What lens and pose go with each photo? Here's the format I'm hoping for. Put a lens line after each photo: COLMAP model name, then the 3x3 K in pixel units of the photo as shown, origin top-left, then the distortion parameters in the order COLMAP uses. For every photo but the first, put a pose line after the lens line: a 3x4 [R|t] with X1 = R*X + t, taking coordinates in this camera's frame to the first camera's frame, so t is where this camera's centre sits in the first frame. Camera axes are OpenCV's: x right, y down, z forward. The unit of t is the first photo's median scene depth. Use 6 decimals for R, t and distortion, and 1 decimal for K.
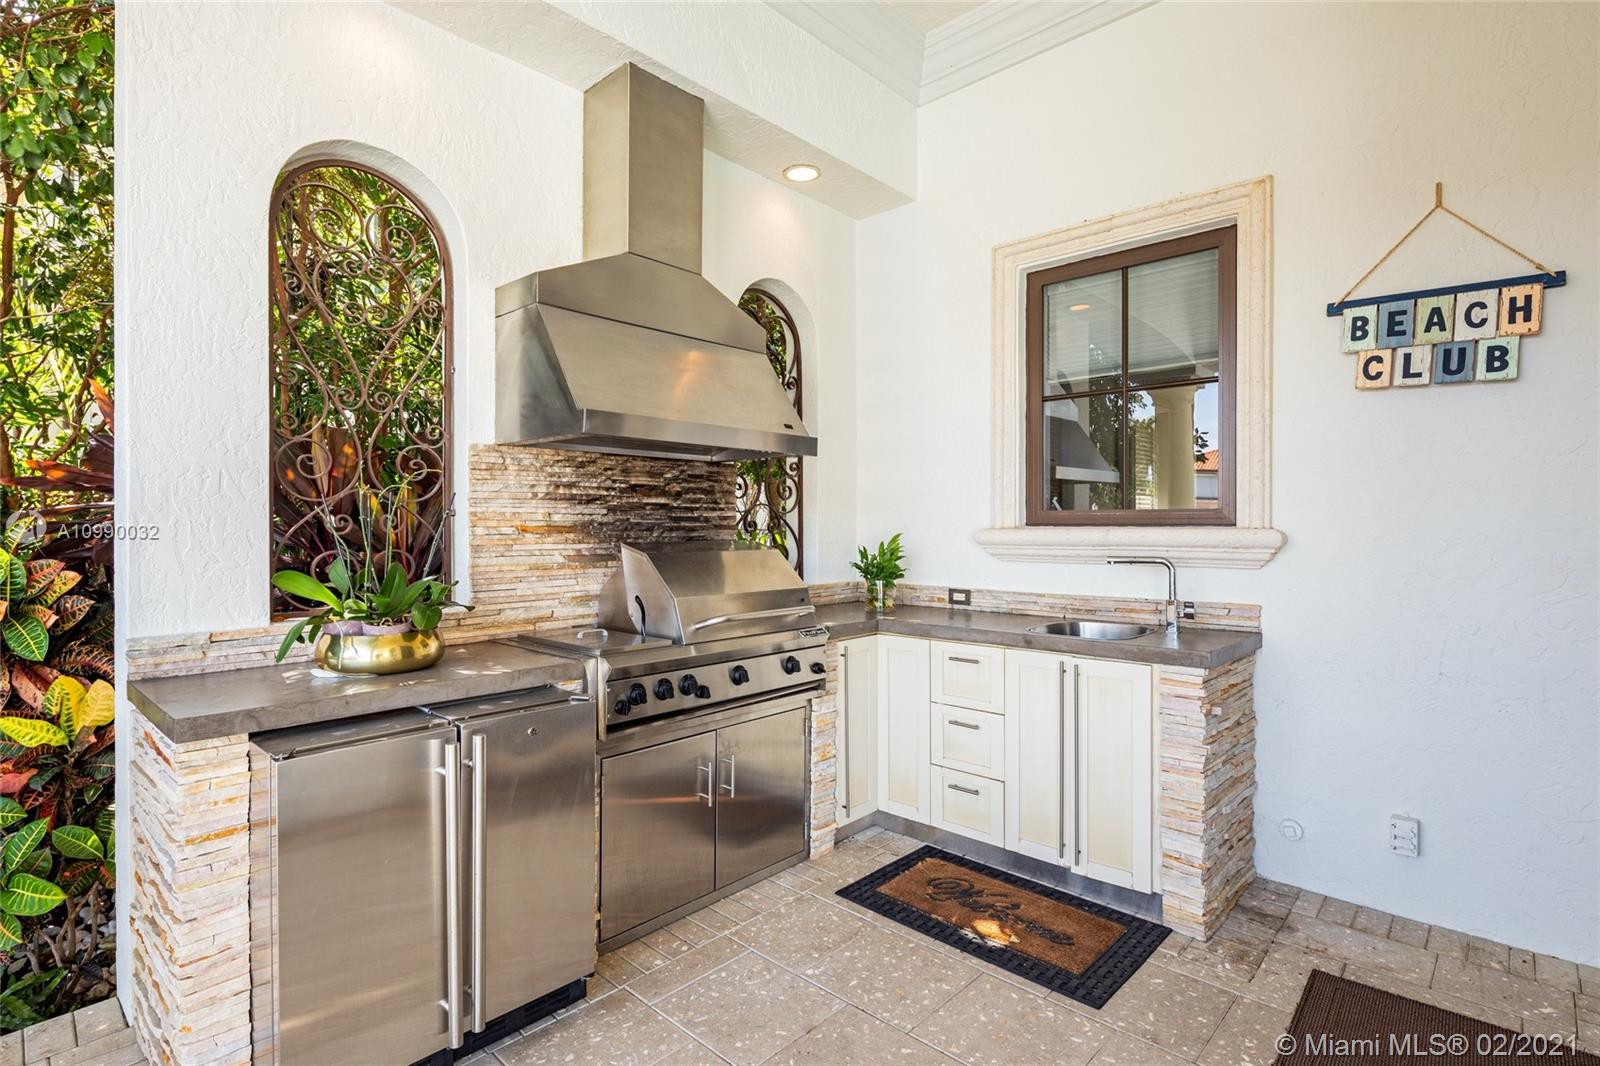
lens RADIAL K [[782.0, 0, 800.0], [0, 782.0, 533.0], [0, 0, 1]] dist [-0.000393, 0.000006]
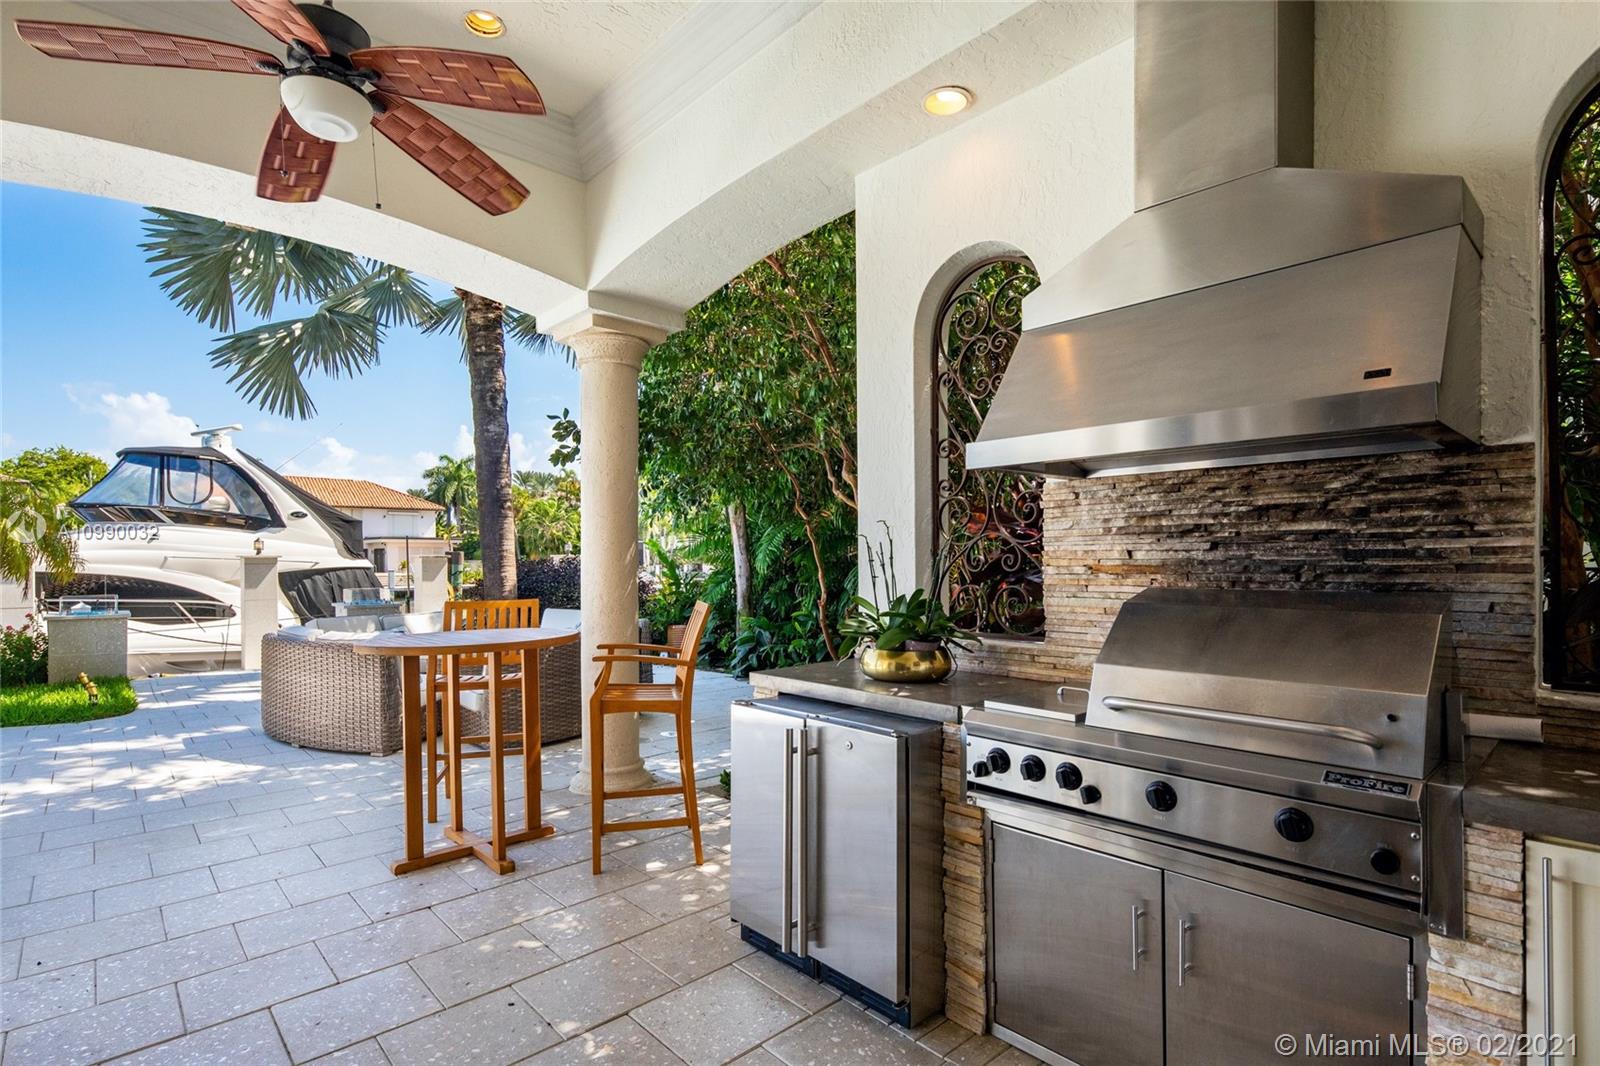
lens RADIAL K [[784.2, 0, 798.1], [0, 784.2, 567.8], [0, 0, 1]] dist [-0.000104, 0.000001]
pose [[-0.086268, 0.009547, -0.996226, 0.537581], [-0.005323, 0.999935, 0.010044, -0.012137], [0.996258, 0.006169, -0.086211, 0.675818]]
